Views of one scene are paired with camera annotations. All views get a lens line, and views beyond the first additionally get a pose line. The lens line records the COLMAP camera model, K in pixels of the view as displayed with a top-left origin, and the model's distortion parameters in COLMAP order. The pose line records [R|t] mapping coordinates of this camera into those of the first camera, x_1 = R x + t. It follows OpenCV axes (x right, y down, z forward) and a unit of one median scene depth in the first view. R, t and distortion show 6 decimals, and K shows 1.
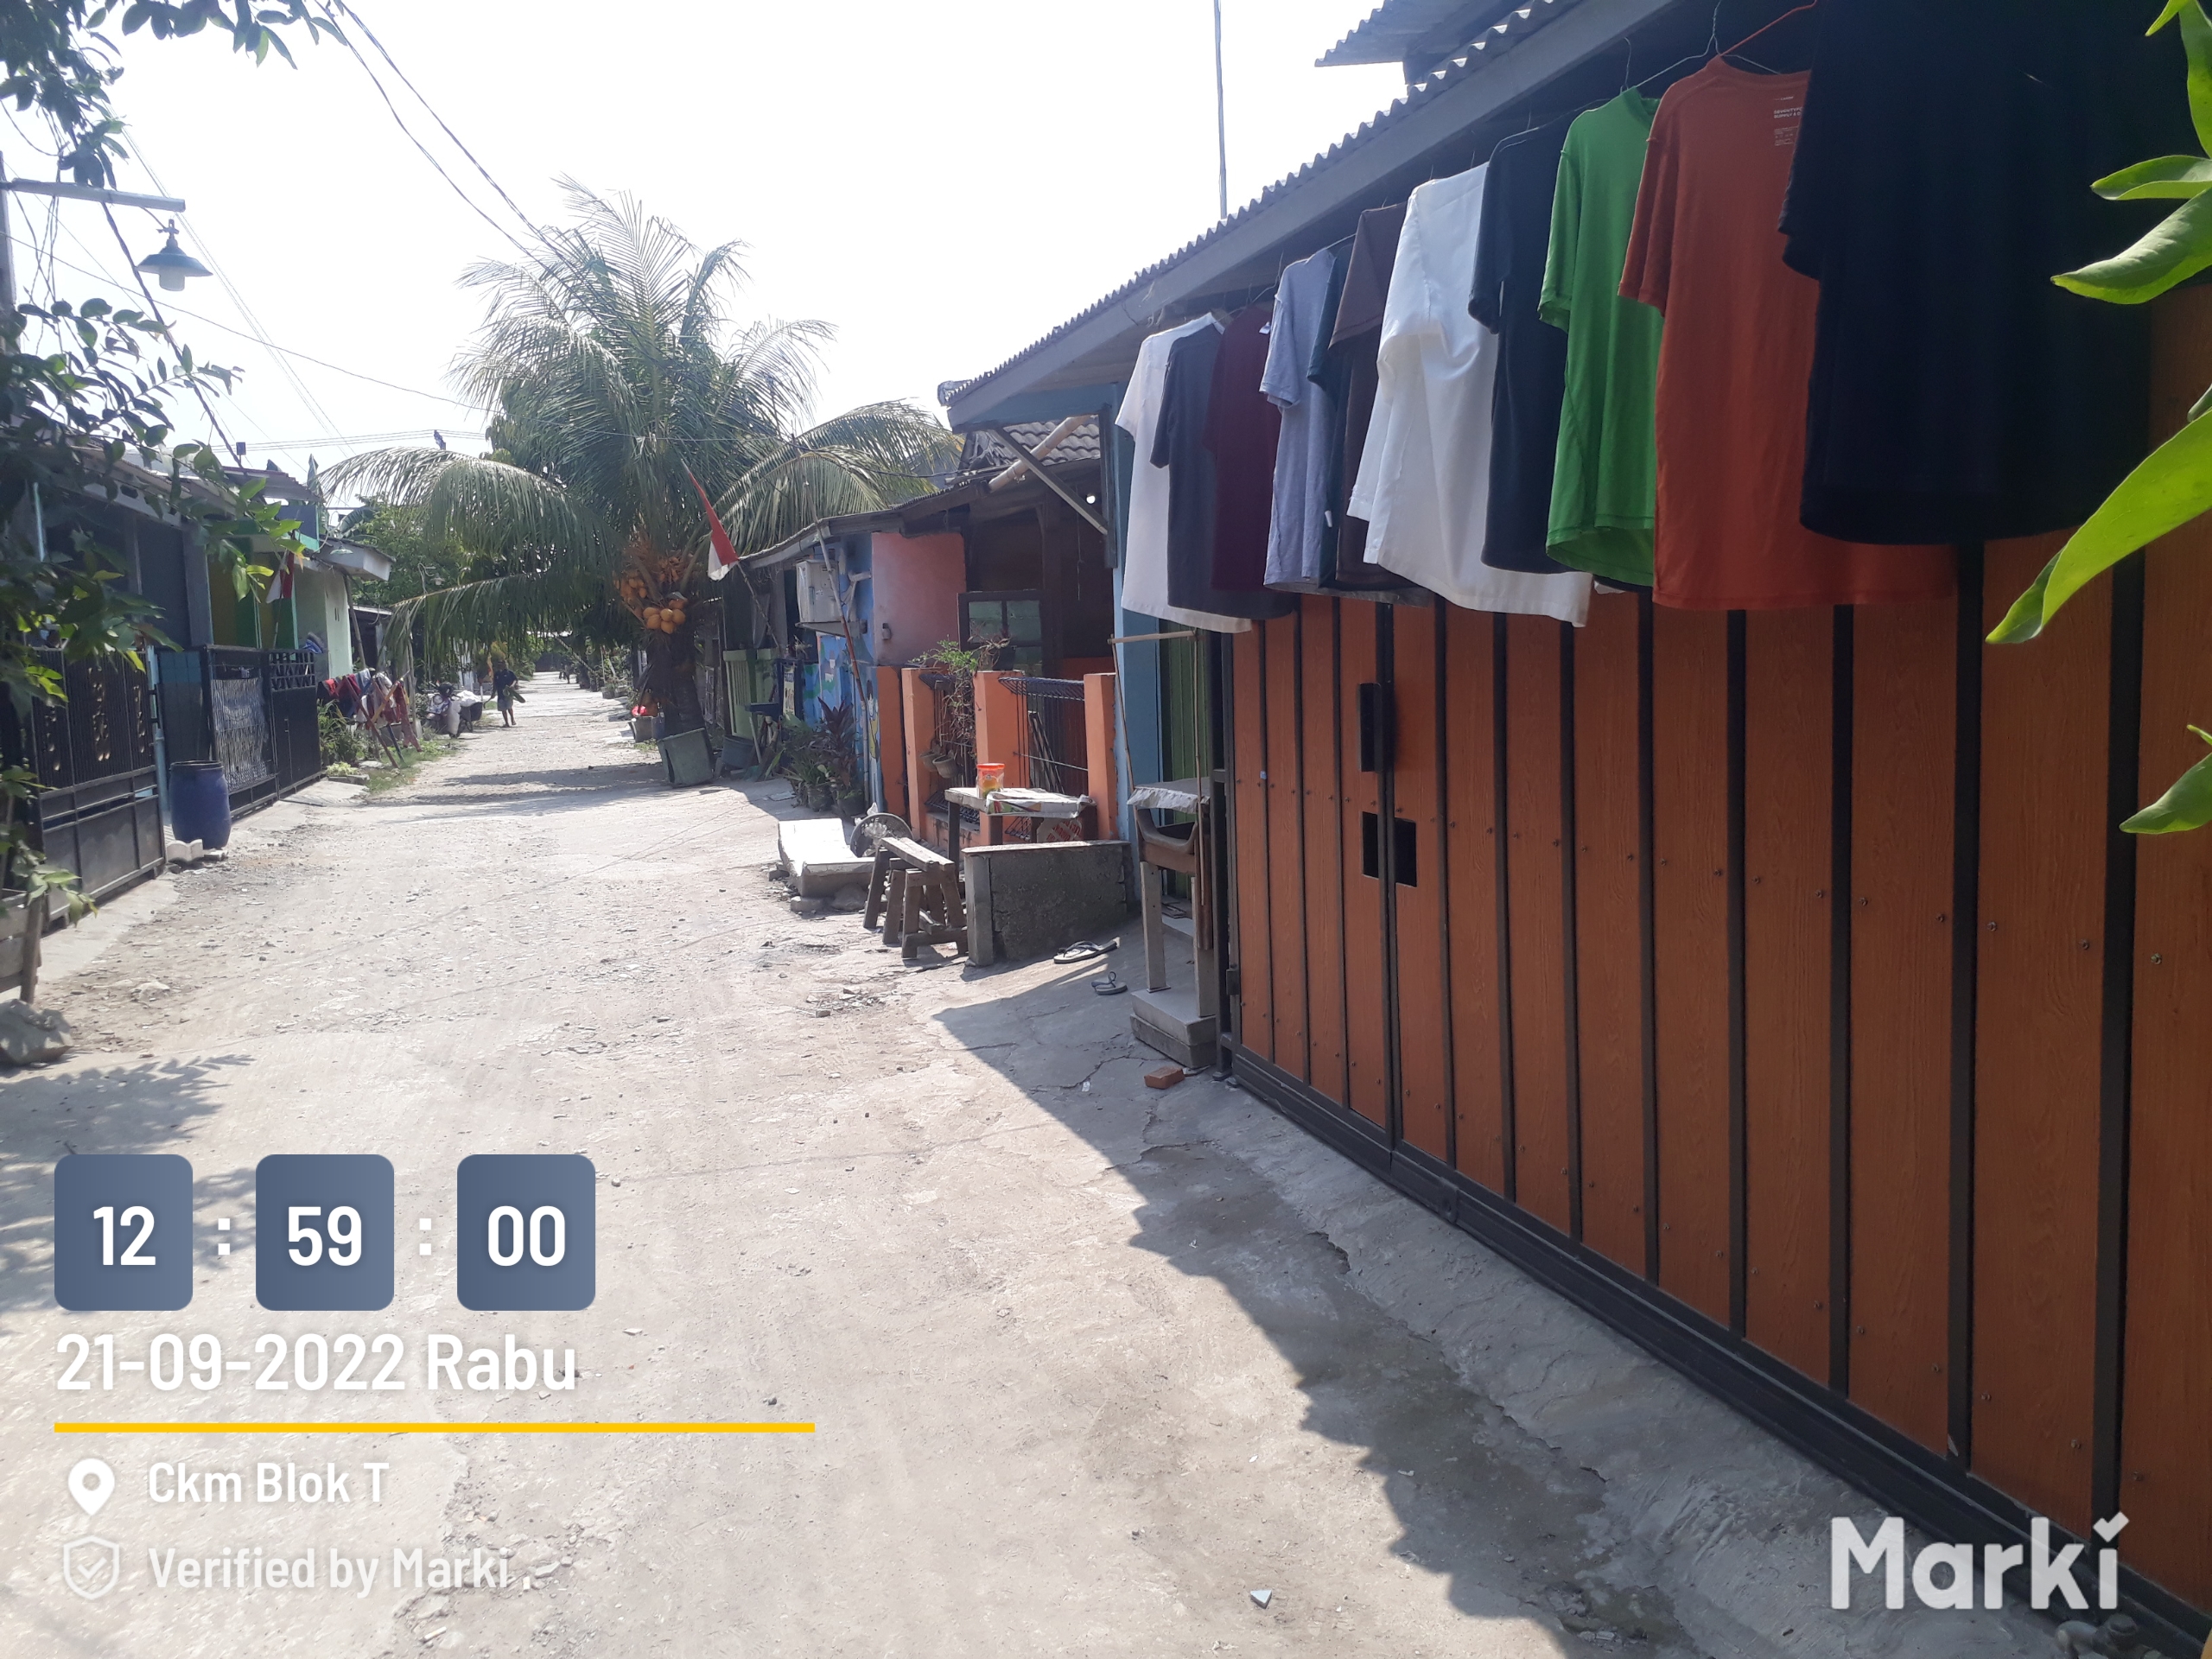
lens RADIAL K [[1739.1, 0, 1106.0], [0, 1739.1, 829.5], [0, 0, 1]] dist [-0.002058, 0.085162]
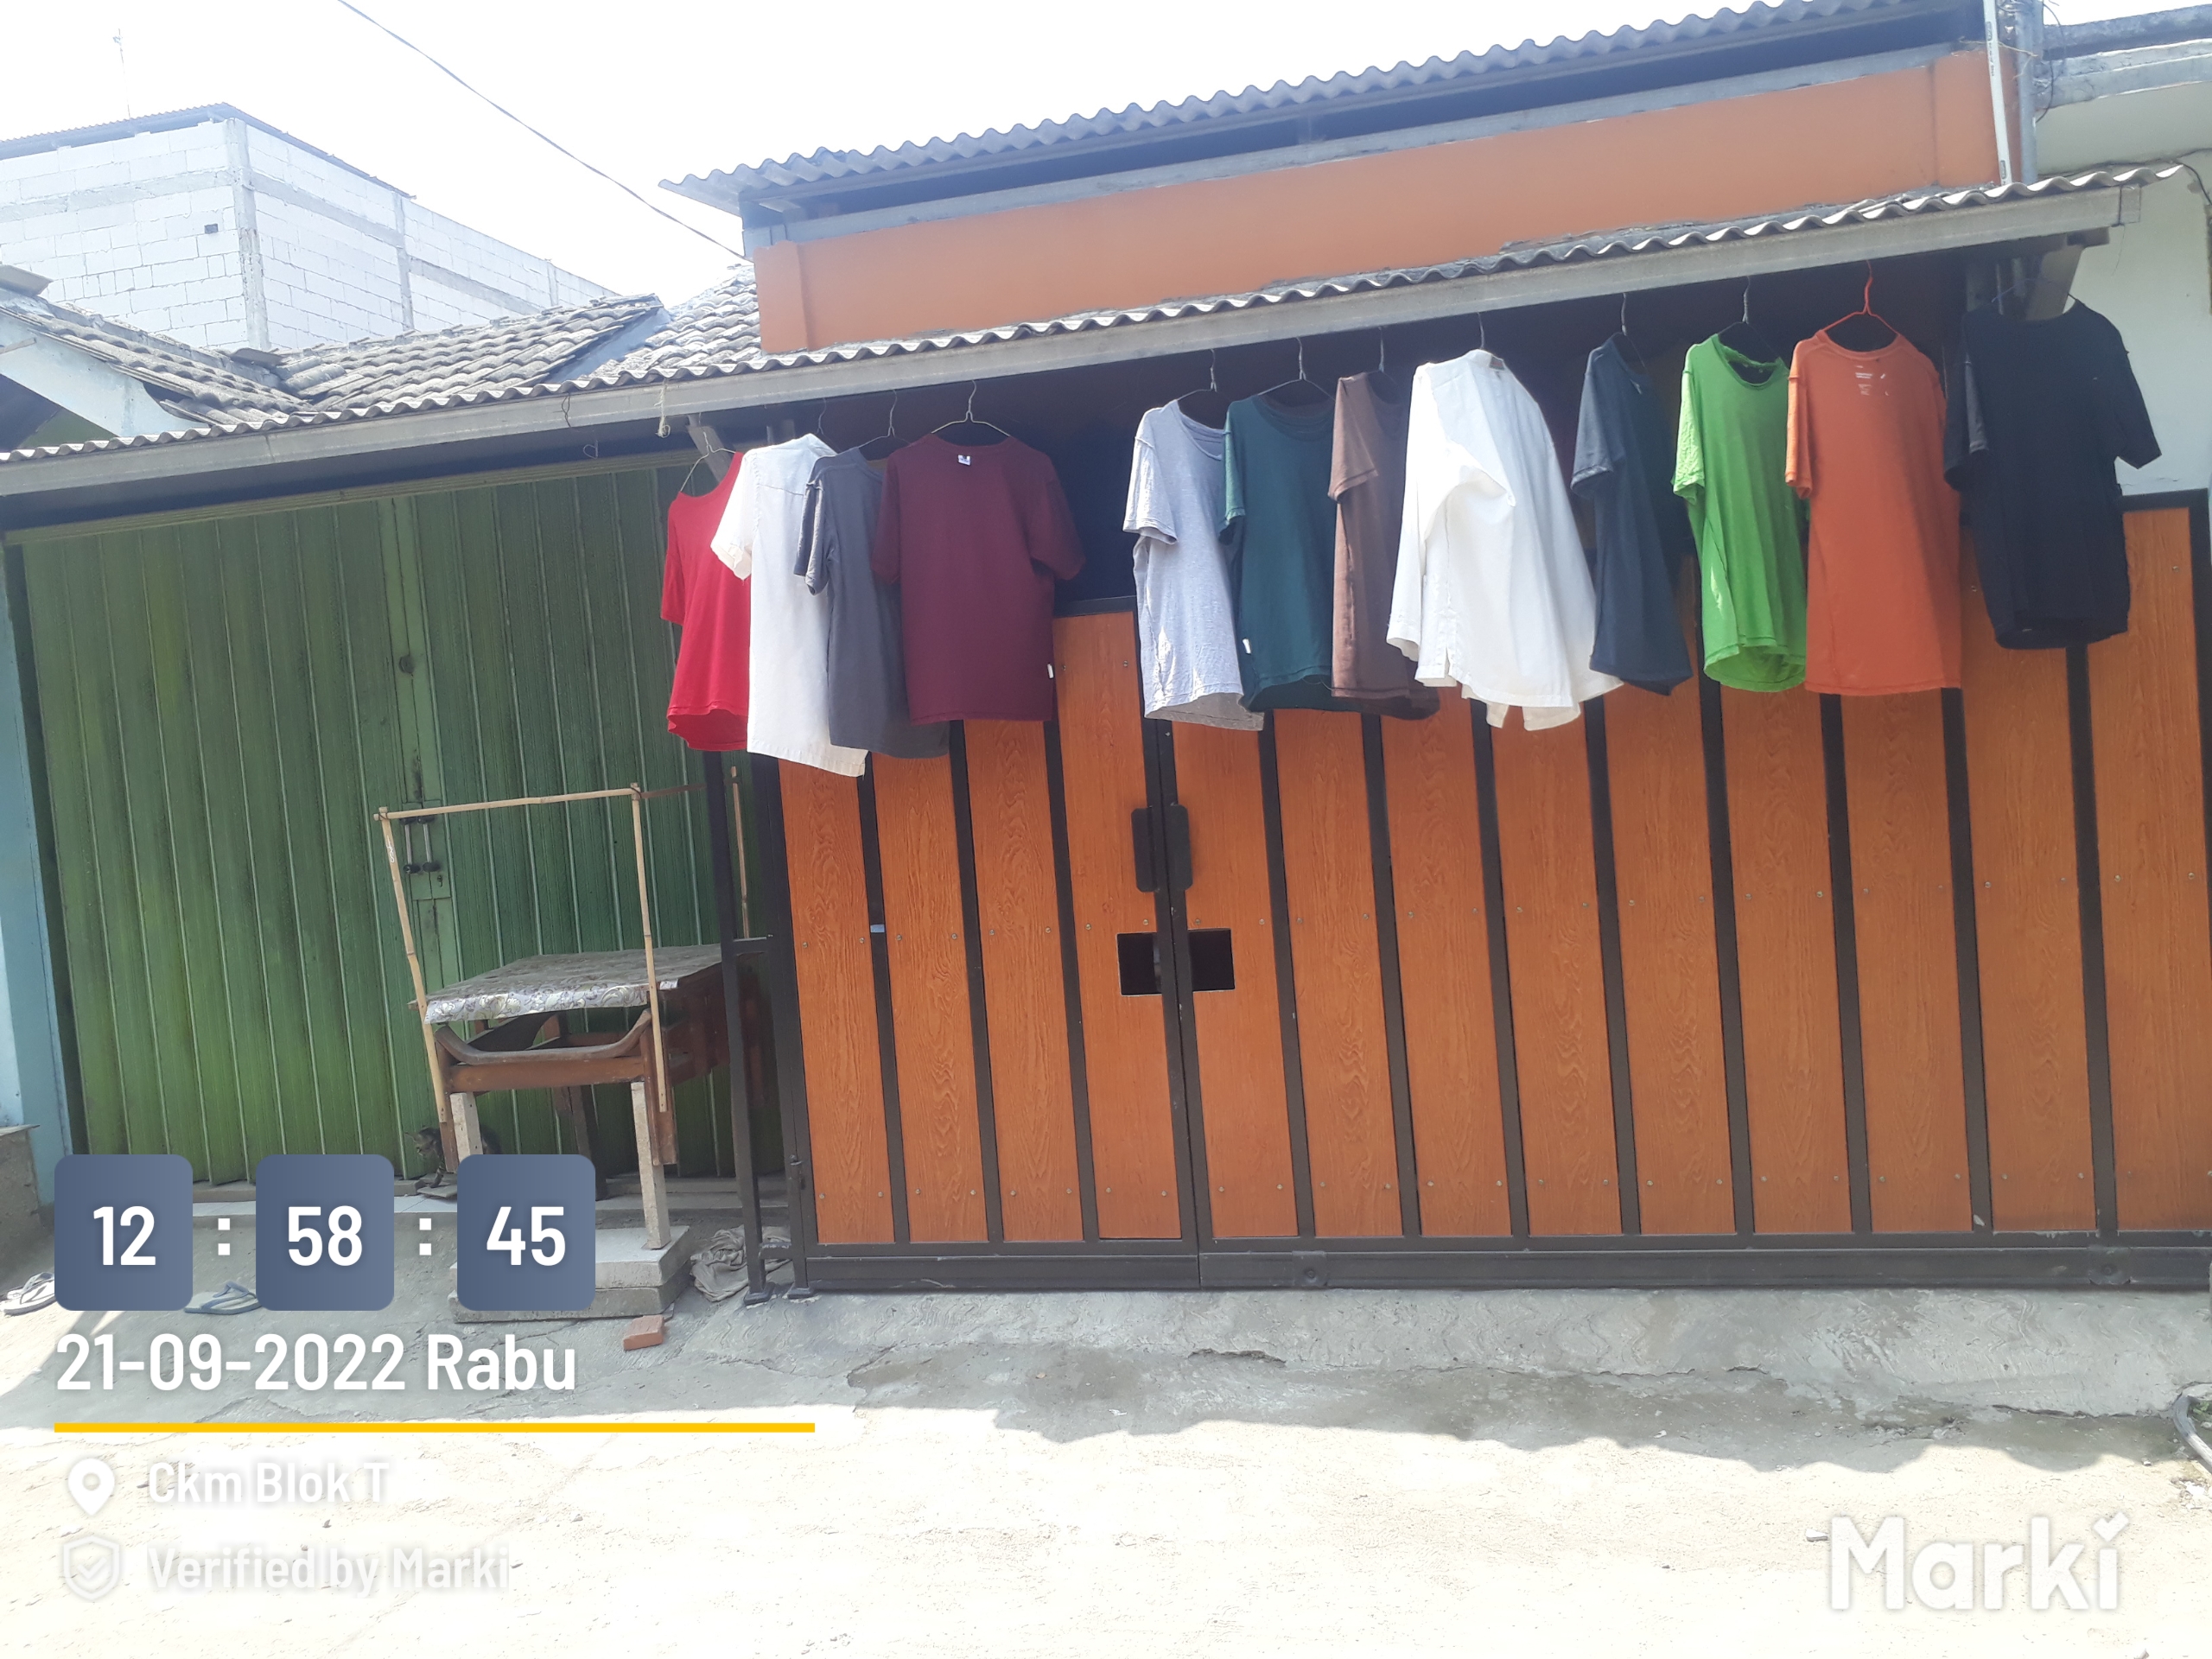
lens RADIAL K [[1739.1, 0, 1106.0], [0, 1739.1, 829.5], [0, 0, 1]] dist [-0.002058, 0.085162]
pose [[0.505676, -0.060608, 0.860592, -0.440330], [0.162895, 0.986294, -0.026255, -0.028183], [-0.847205, 0.153463, 0.508618, 0.286390]]
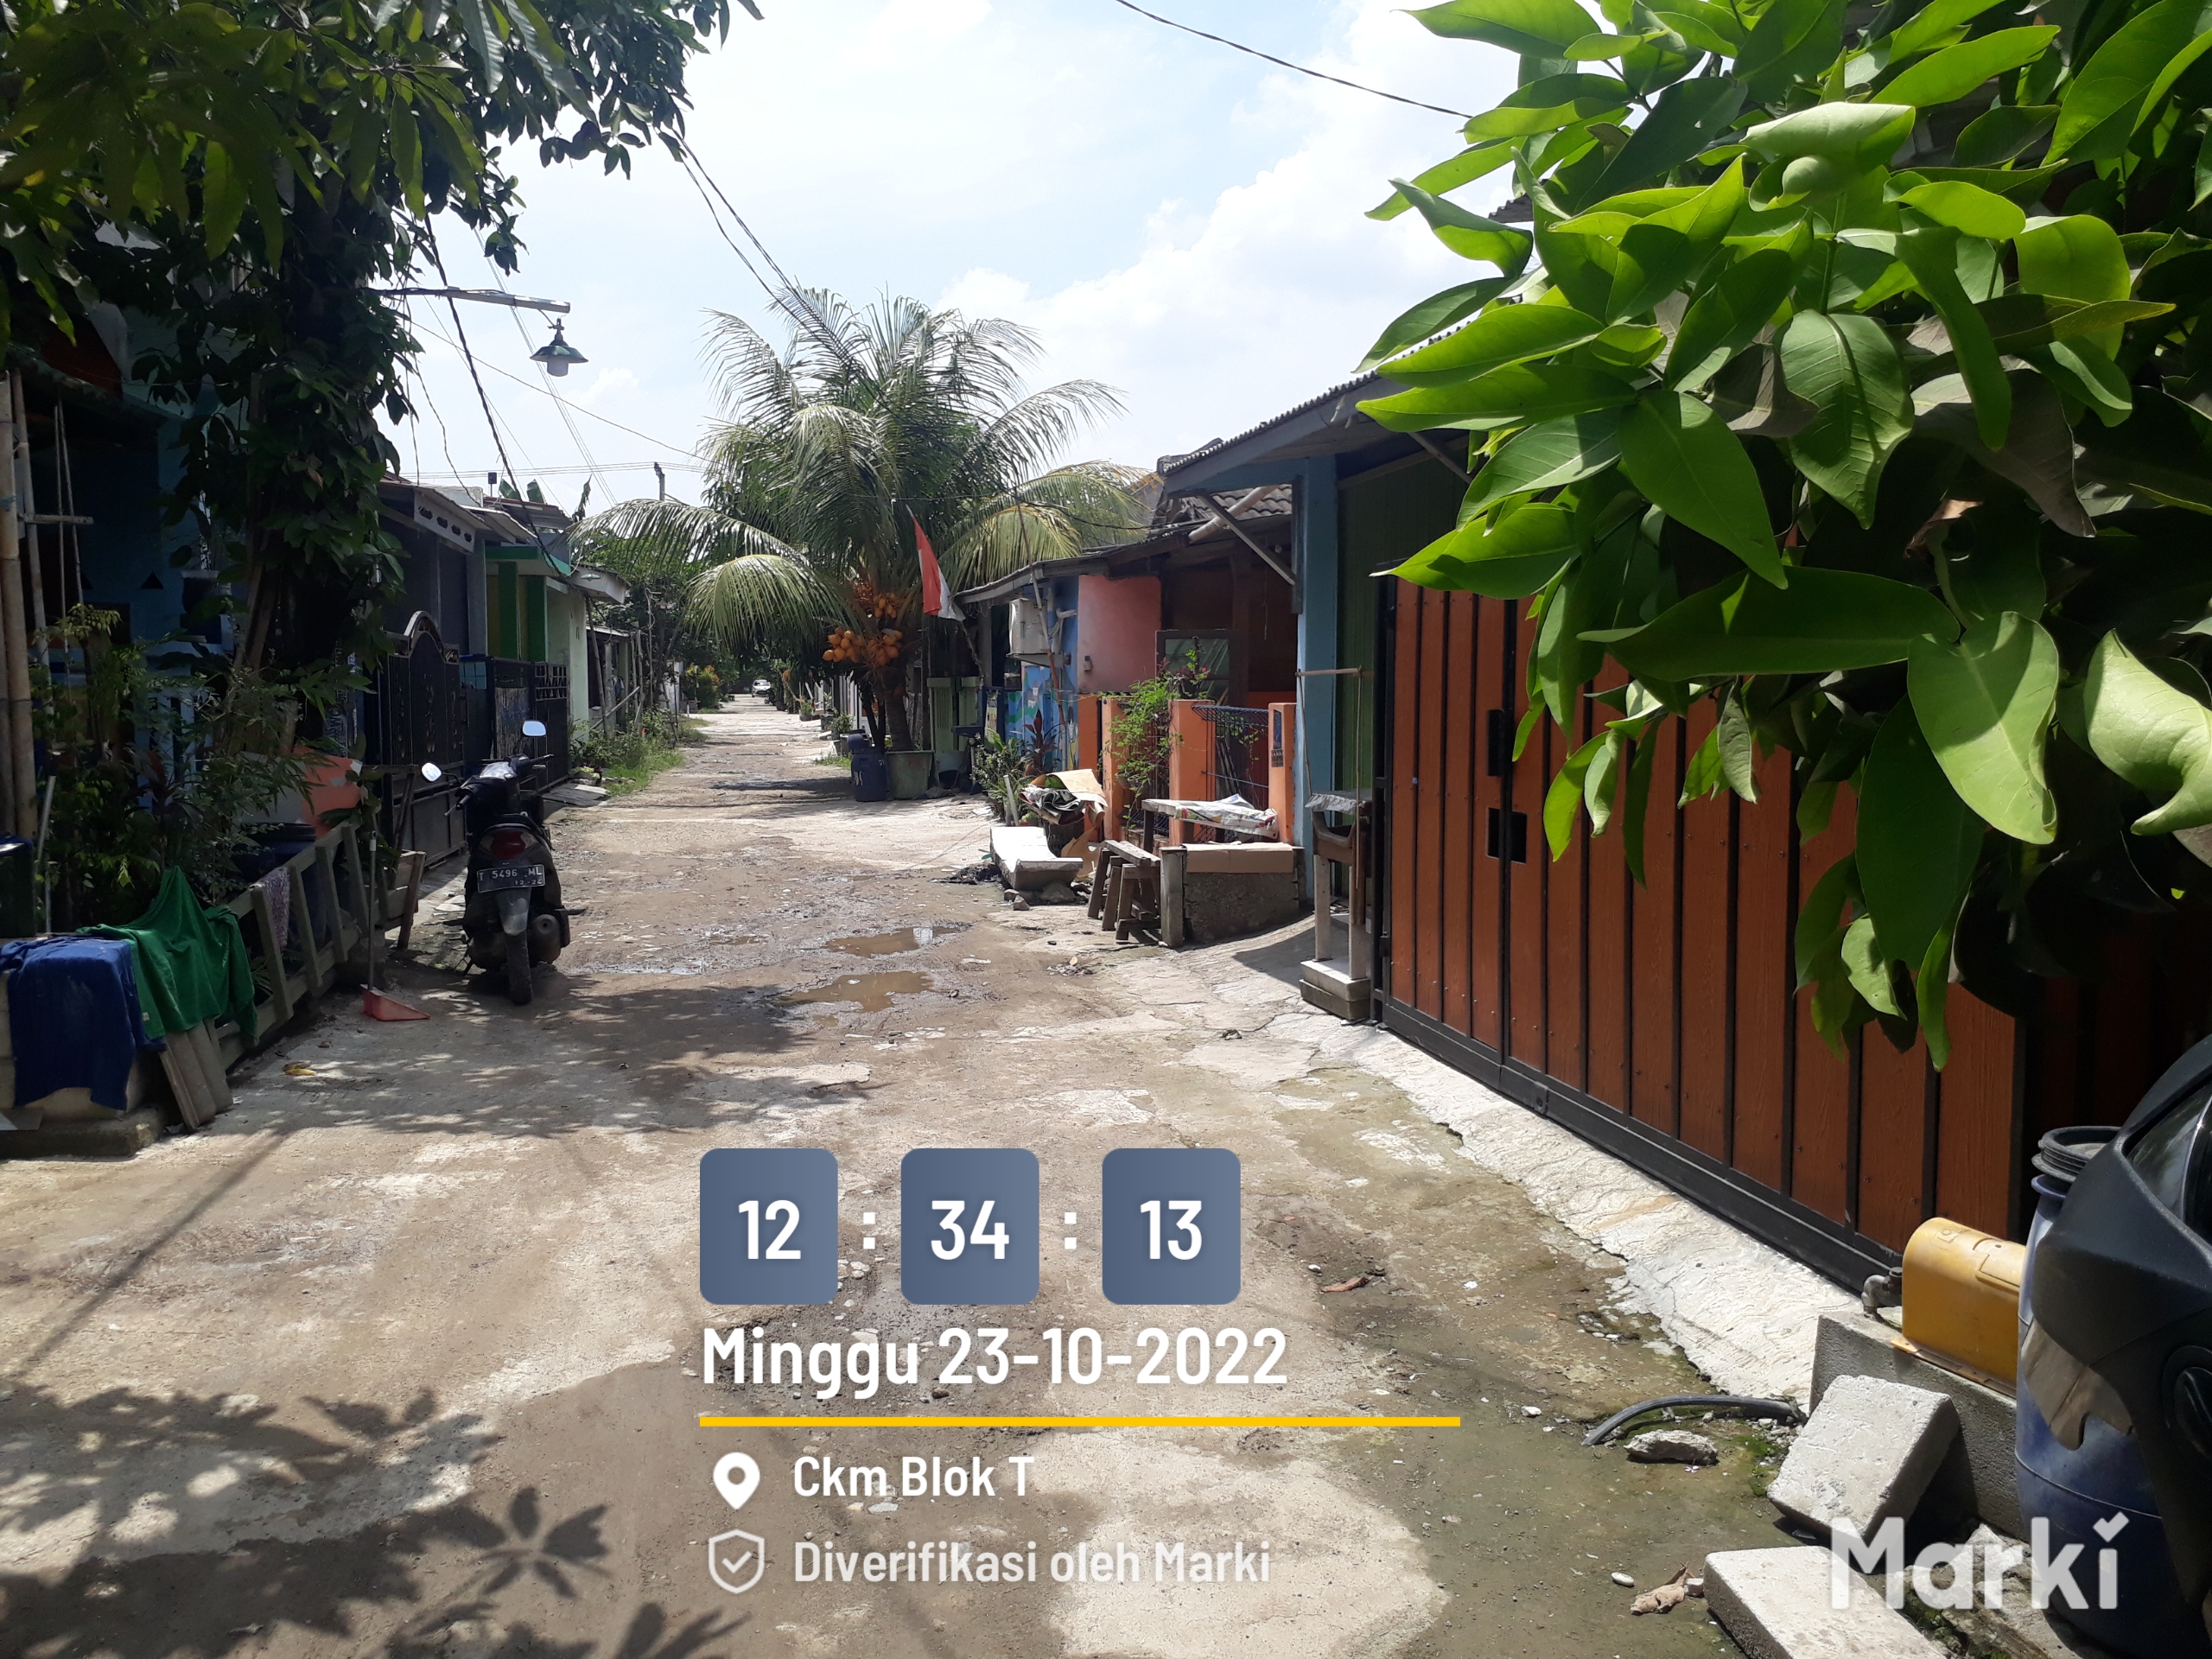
lens RADIAL K [[1734.6, 0, 1106.0], [0, 1734.6, 829.5], [0, 0, 1]] dist [0.064200, -0.000196]
pose [[0.994663, 0.039405, -0.095359, -0.008395], [-0.041431, 0.998954, -0.019361, 0.026199], [0.094496, 0.023209, 0.995255, -0.203017]]
